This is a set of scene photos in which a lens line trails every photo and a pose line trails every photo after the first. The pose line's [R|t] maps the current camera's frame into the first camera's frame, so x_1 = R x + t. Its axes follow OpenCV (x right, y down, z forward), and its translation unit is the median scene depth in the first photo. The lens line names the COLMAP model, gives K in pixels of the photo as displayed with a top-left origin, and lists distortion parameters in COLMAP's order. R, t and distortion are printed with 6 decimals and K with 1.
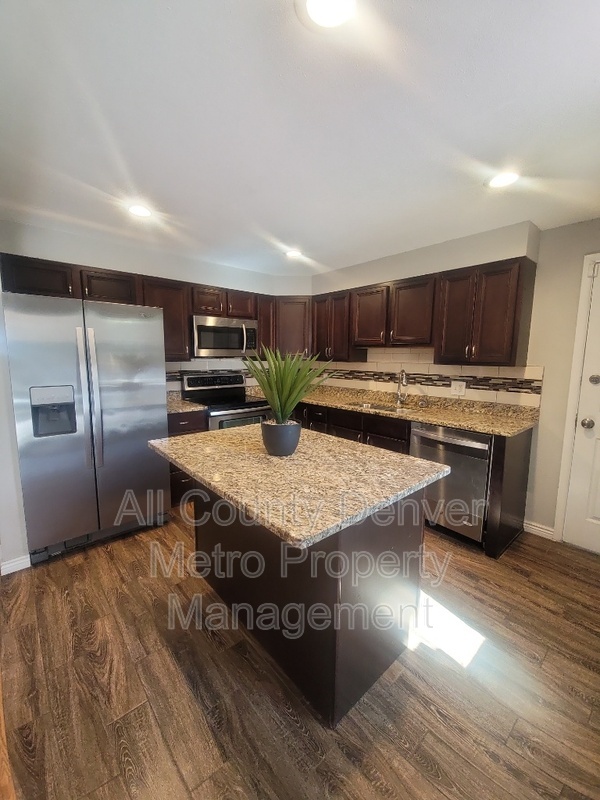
lens RADIAL K [[324.0, 0, 298.8], [0, 324.0, 397.3], [0, 0, 1]] dist [-0.001465, -0.000340]
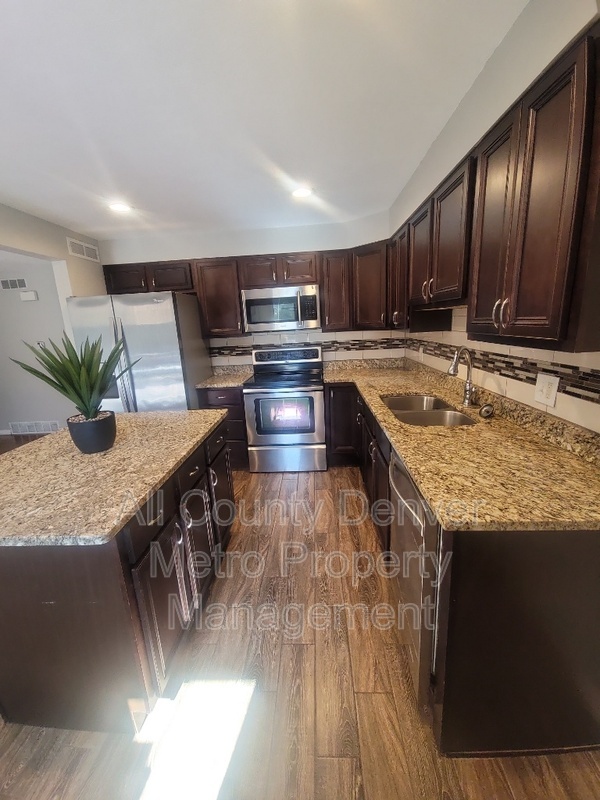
lens RADIAL K [[324.0, 0, 298.8], [0, 324.0, 397.3], [0, 0, 1]] dist [-0.001465, -0.000340]
pose [[0.716767, 0.112207, -0.688226, 0.541048], [-0.030101, 0.991027, 0.130226, -0.064554], [0.696663, -0.072626, 0.713713, 0.402439]]
